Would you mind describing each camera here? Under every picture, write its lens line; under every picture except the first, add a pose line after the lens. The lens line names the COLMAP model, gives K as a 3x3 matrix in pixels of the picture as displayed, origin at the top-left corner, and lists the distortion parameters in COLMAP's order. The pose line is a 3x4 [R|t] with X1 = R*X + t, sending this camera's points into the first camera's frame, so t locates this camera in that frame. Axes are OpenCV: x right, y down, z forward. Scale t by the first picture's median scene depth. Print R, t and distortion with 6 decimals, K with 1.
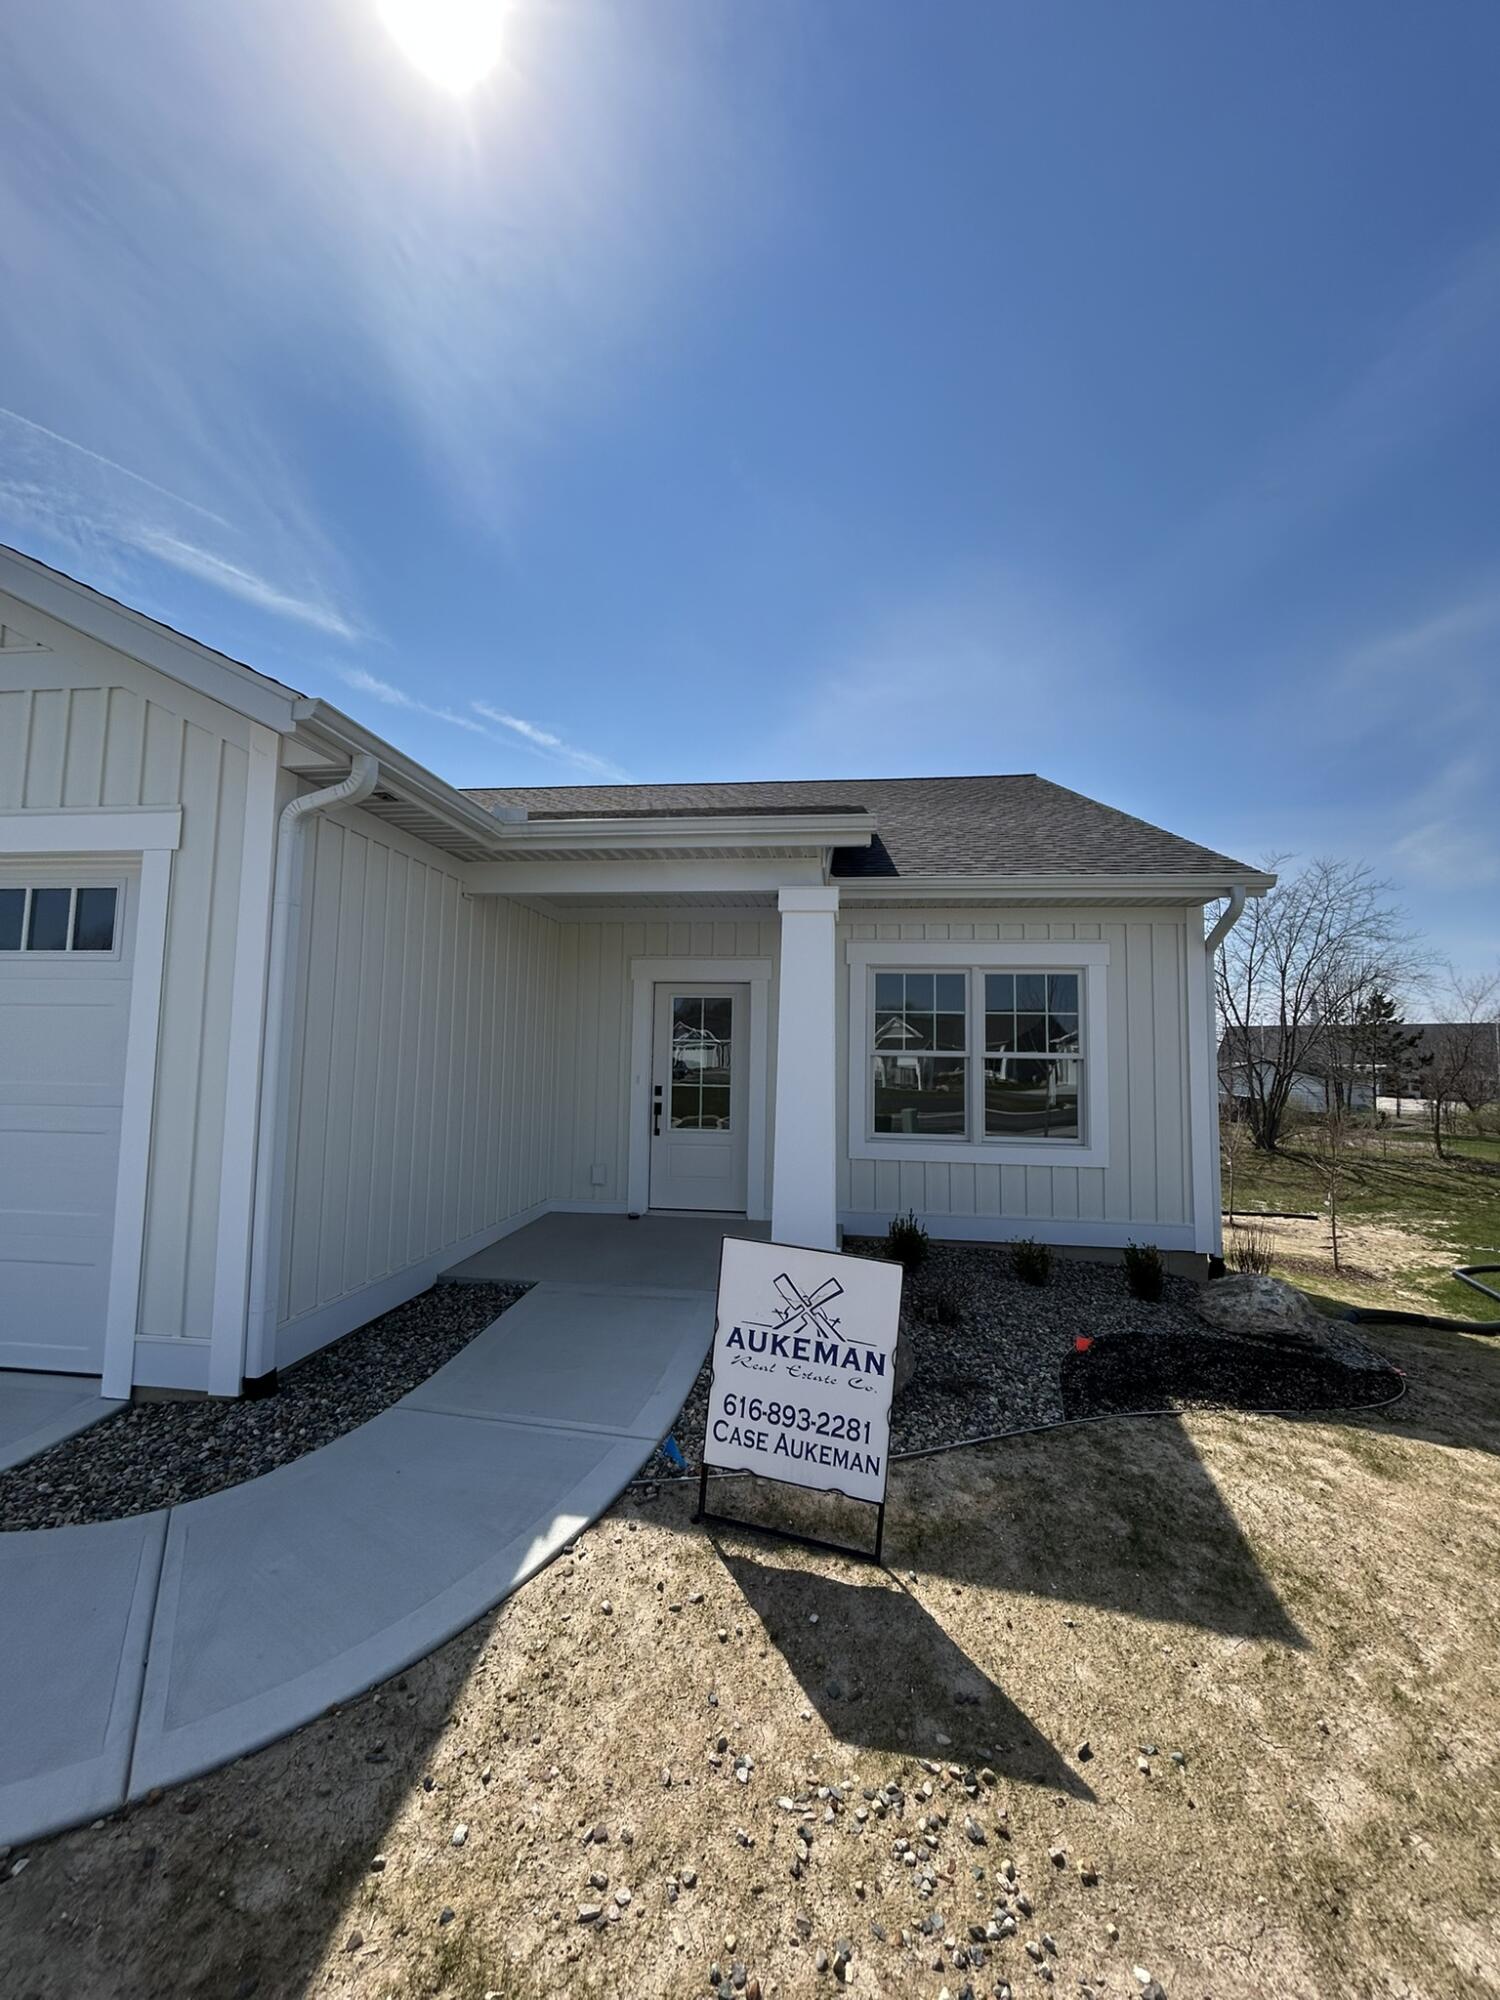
lens RADIAL K [[802.2, 0, 745.9], [0, 802.2, 995.8], [0, 0, 1]] dist [0.000326, -0.001184]
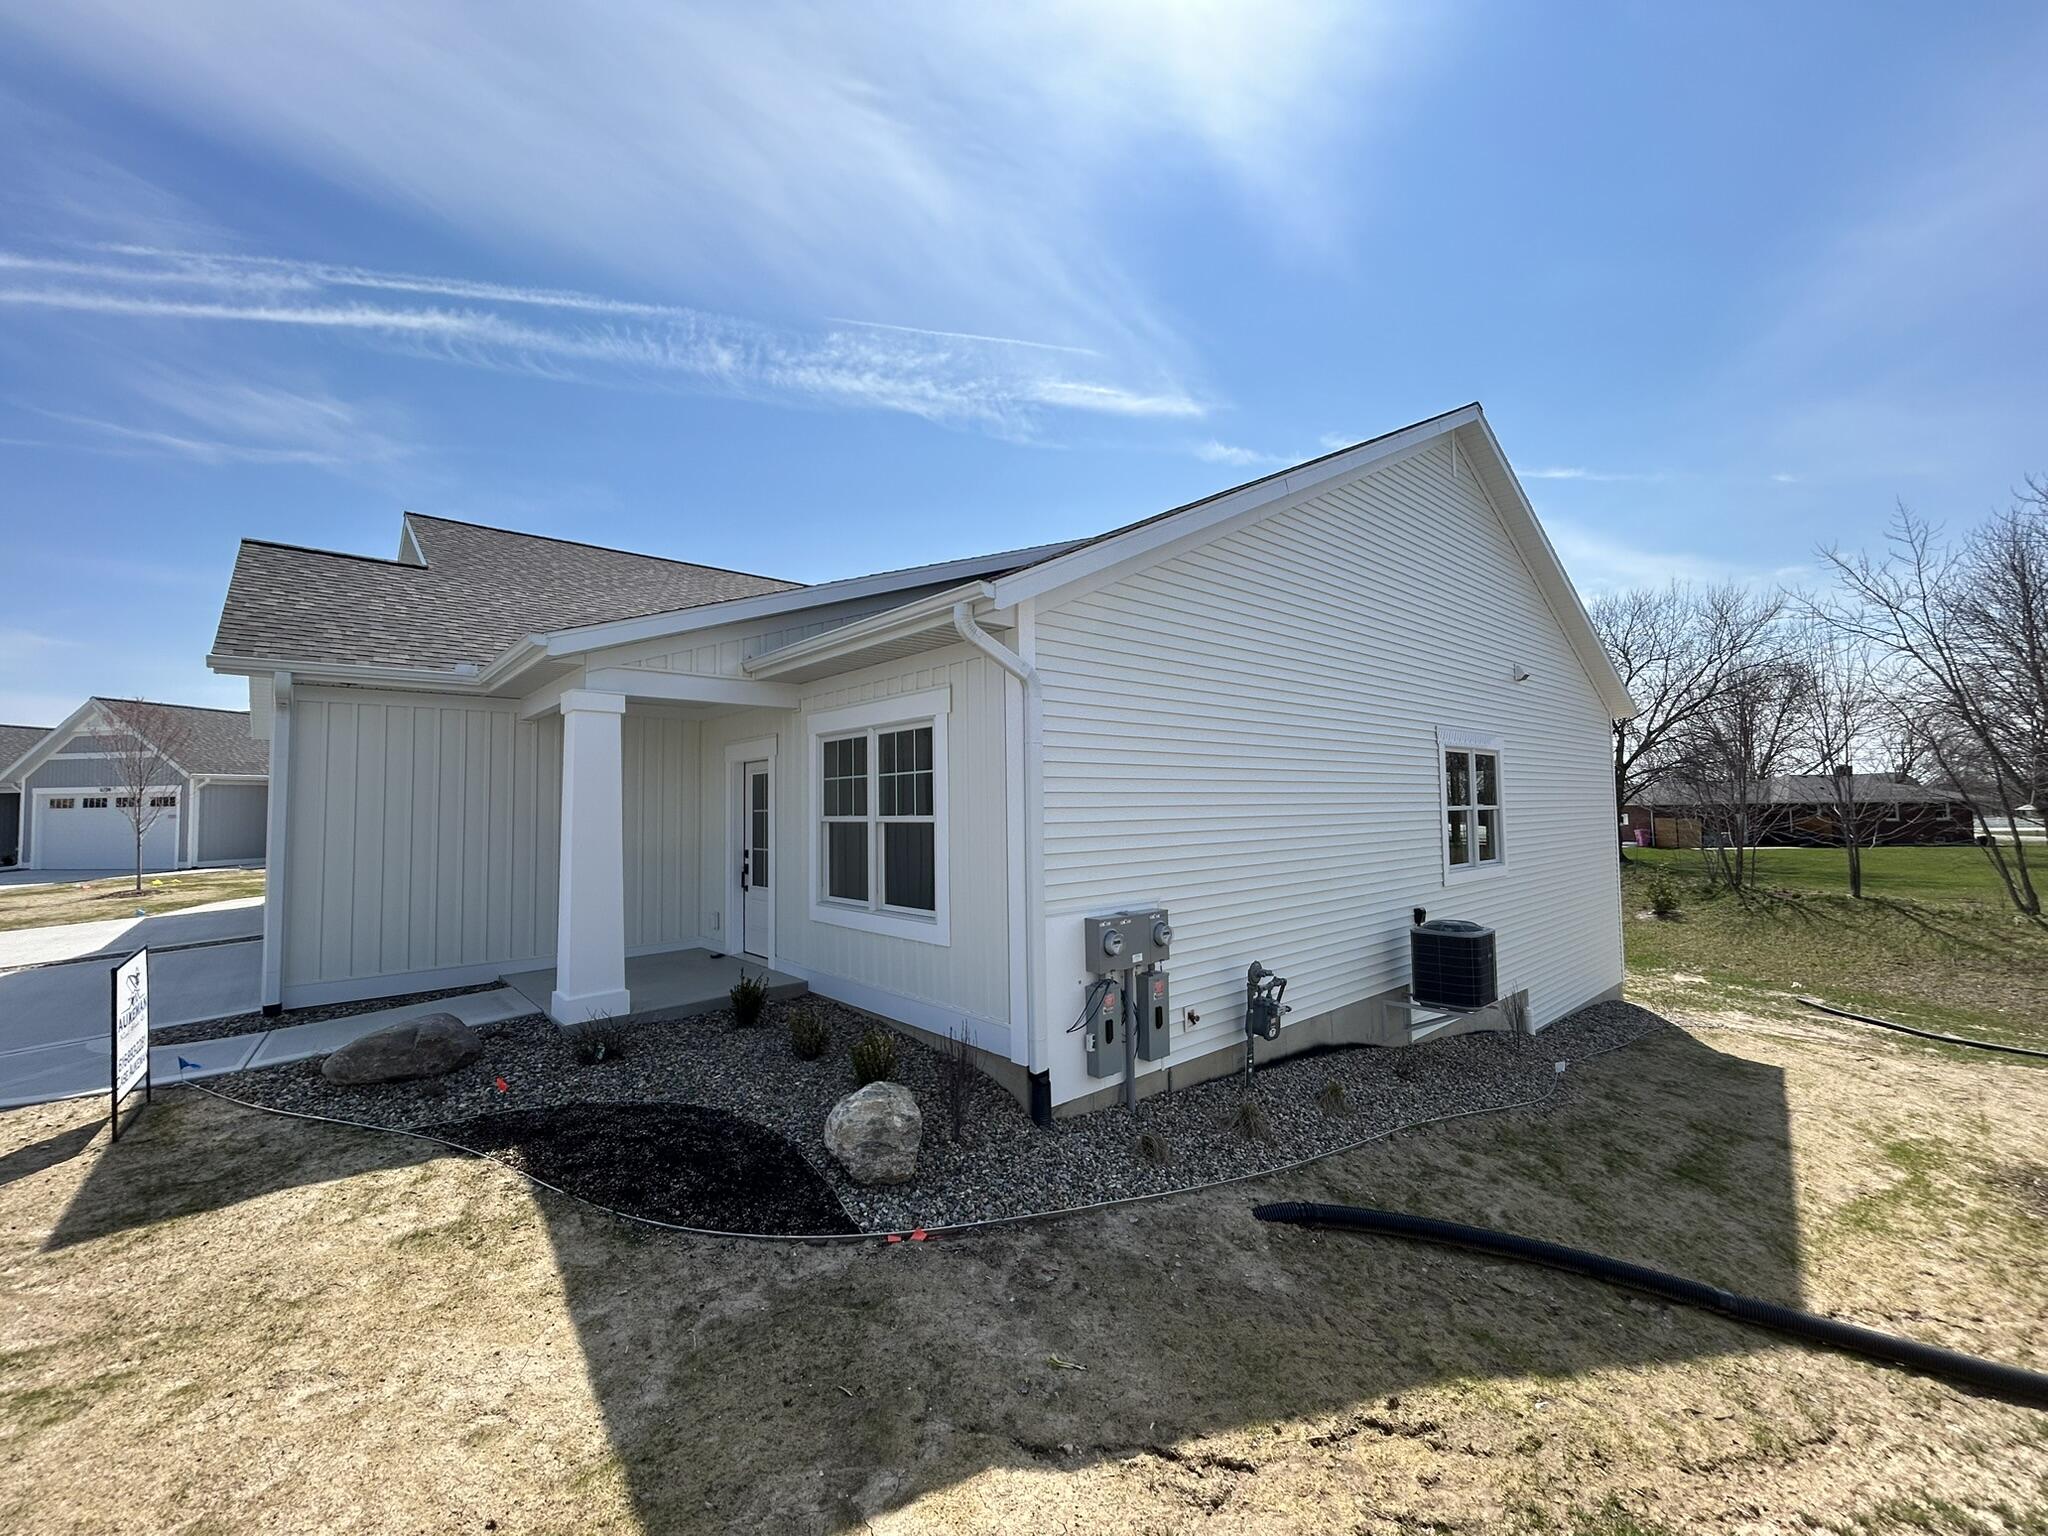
lens RADIAL K [[821.4, 0, 1022.7], [0, 821.4, 771.0], [0, 0, 1]] dist [0.000326, -0.001184]
pose [[0.750436, -0.058183, -0.658377, 1.068122], [0.079531, 0.996829, 0.002559, 0.027158], [0.656140, -0.054282, 0.752684, 0.380678]]
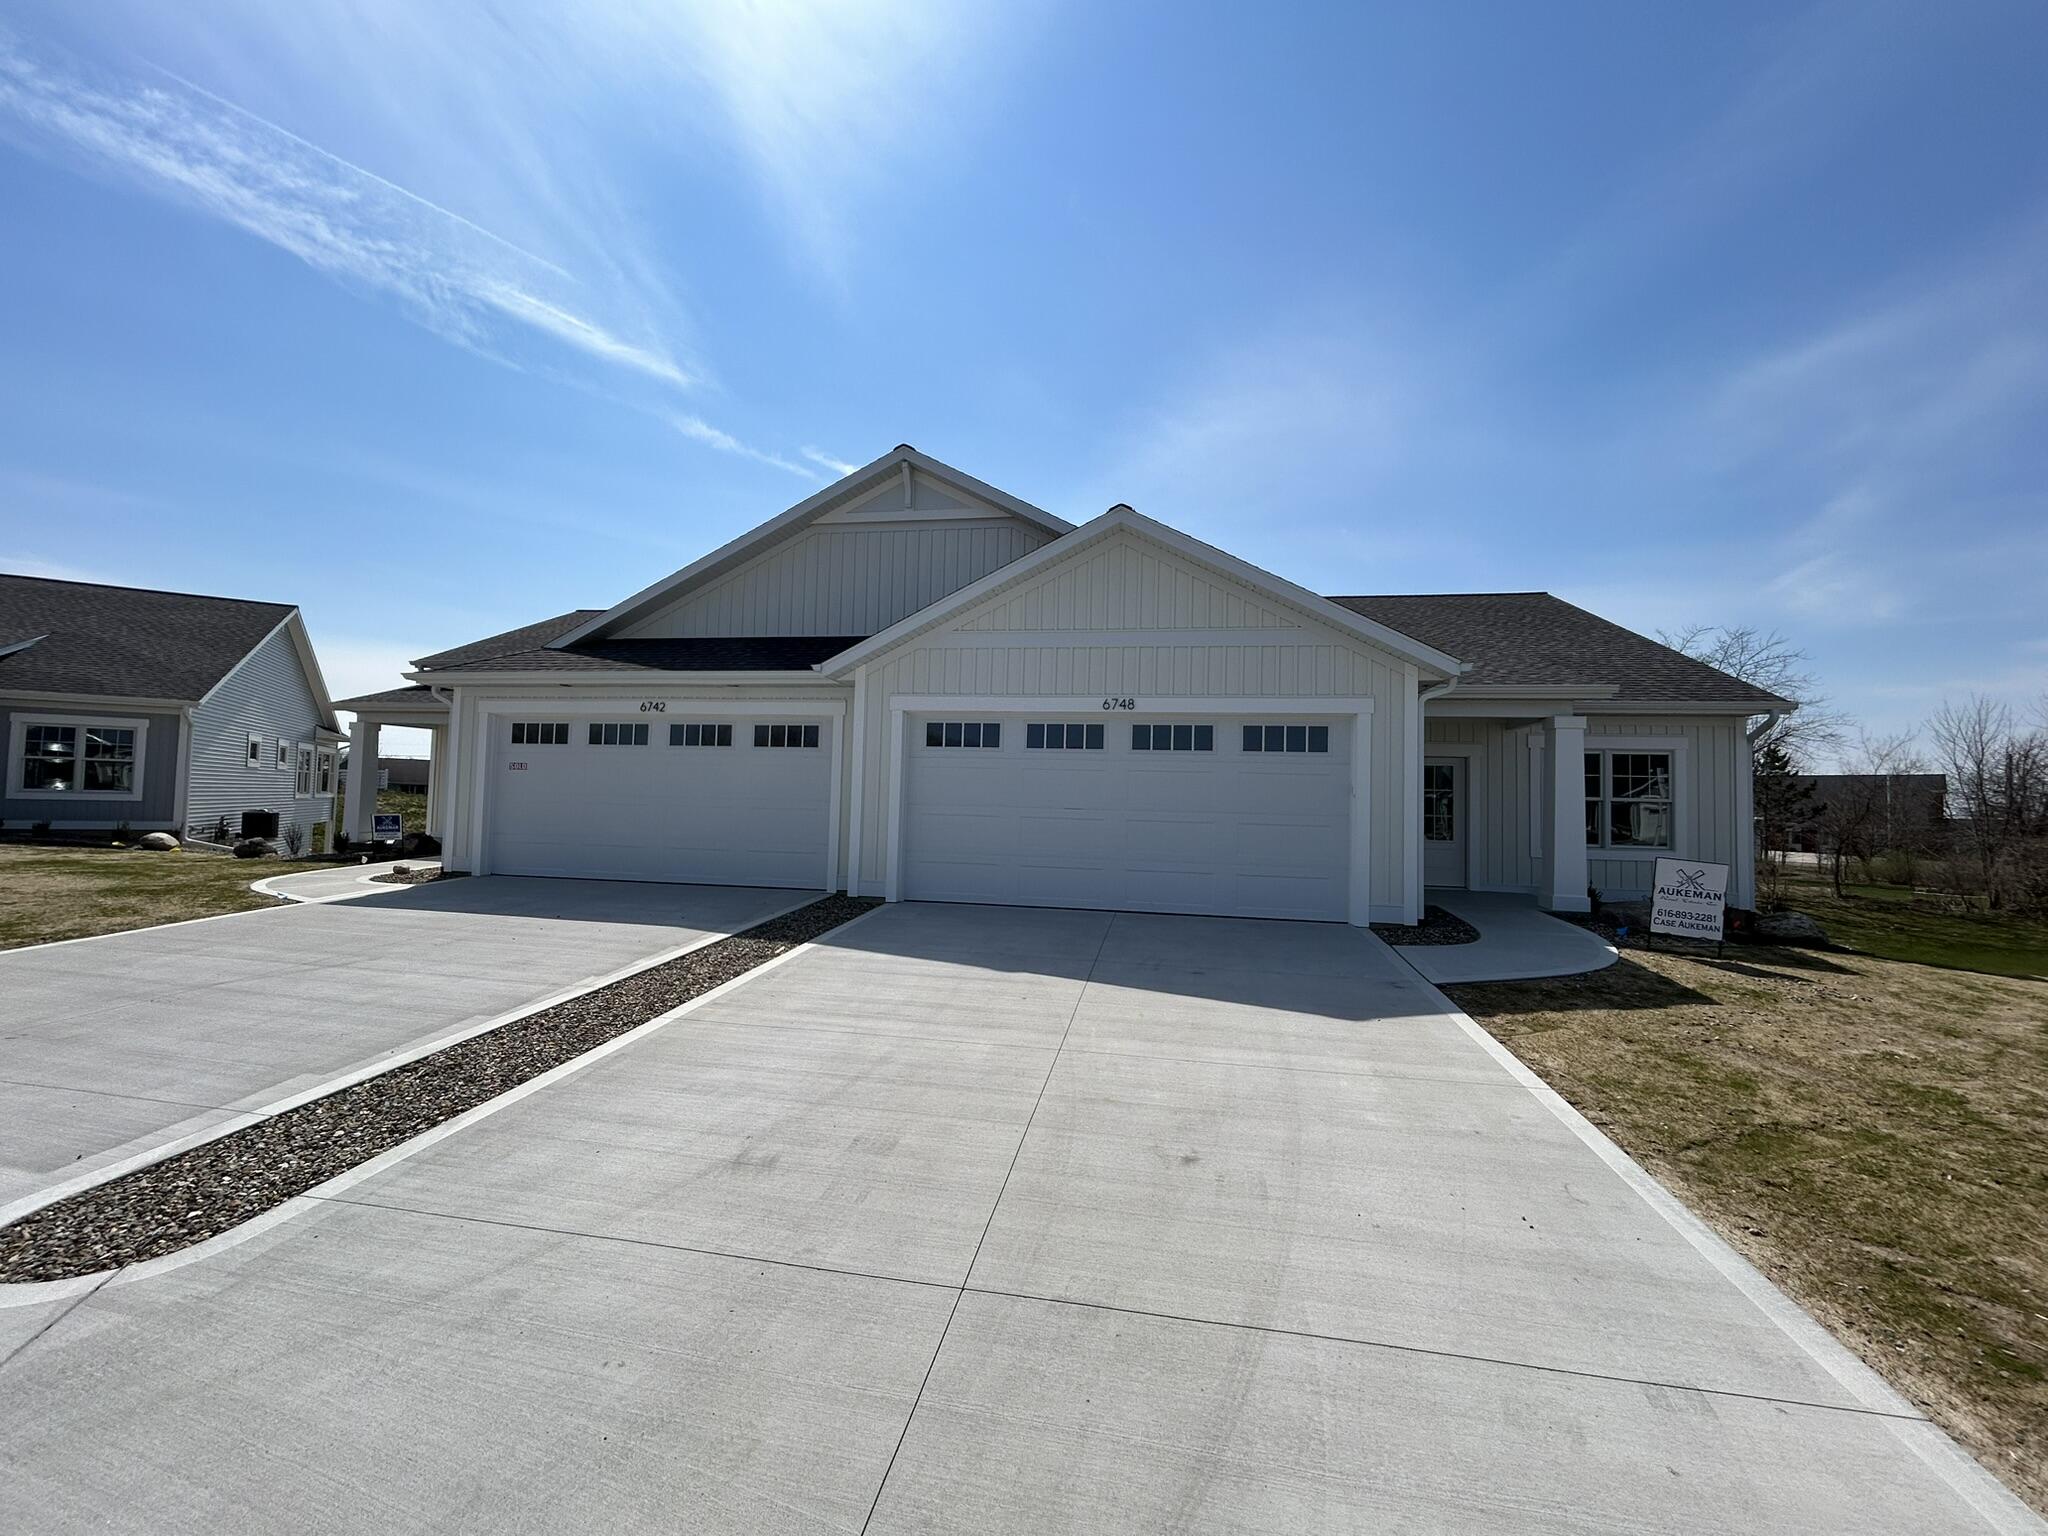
lens RADIAL K [[821.4, 0, 1016.6], [0, 821.4, 762.8], [0, 0, 1]] dist [0.000326, -0.001184]
pose [[0.998160, 0.004532, -0.060467, -0.904196], [-0.002983, 0.999665, 0.025690, -0.049534], [0.060563, -0.025463, 0.997840, -0.887112]]
